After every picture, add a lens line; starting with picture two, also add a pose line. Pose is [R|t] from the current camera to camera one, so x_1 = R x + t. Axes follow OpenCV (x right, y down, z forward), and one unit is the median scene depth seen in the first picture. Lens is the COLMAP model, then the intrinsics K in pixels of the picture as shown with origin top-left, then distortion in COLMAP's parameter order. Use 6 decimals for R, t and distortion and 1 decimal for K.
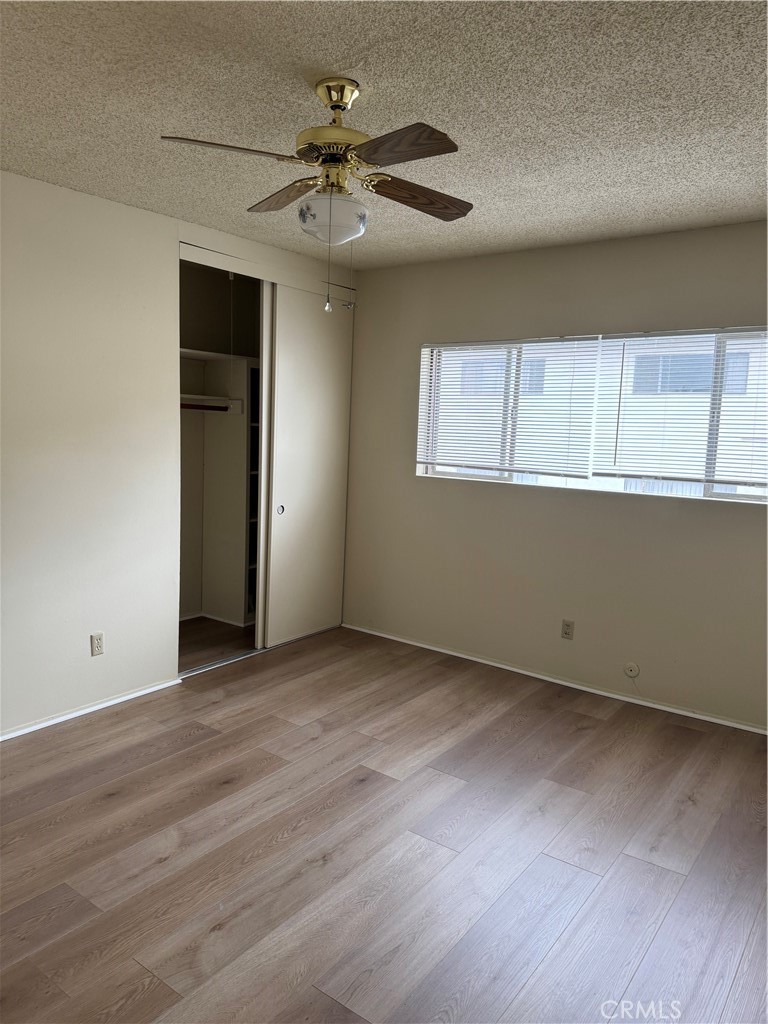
lens RADIAL K [[721.7, 0, 378.7], [0, 721.7, 506.4], [0, 0, 1]] dist [0.042450, -0.032982]
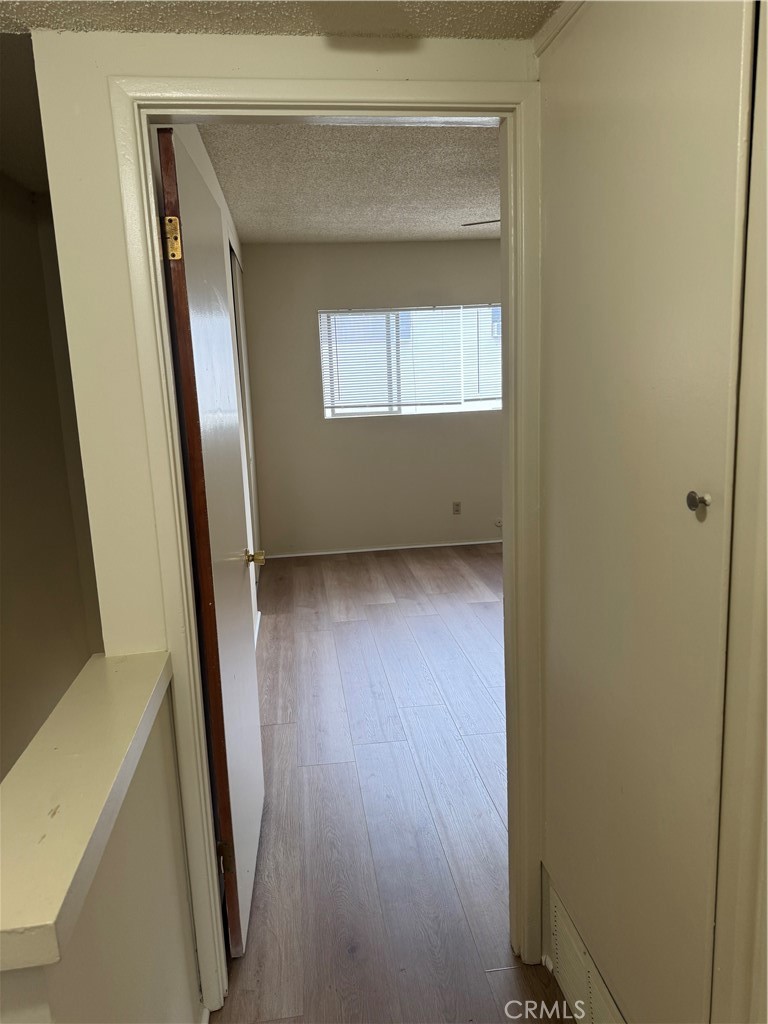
lens RADIAL K [[721.7, 0, 378.7], [0, 721.7, 506.4], [0, 0, 1]] dist [0.042450, -0.032982]
pose [[0.717023, -0.187022, 0.671492, -0.843937], [0.143447, 0.982305, 0.120415, -0.033794], [-0.682130, 0.009983, 0.731162, 0.029815]]
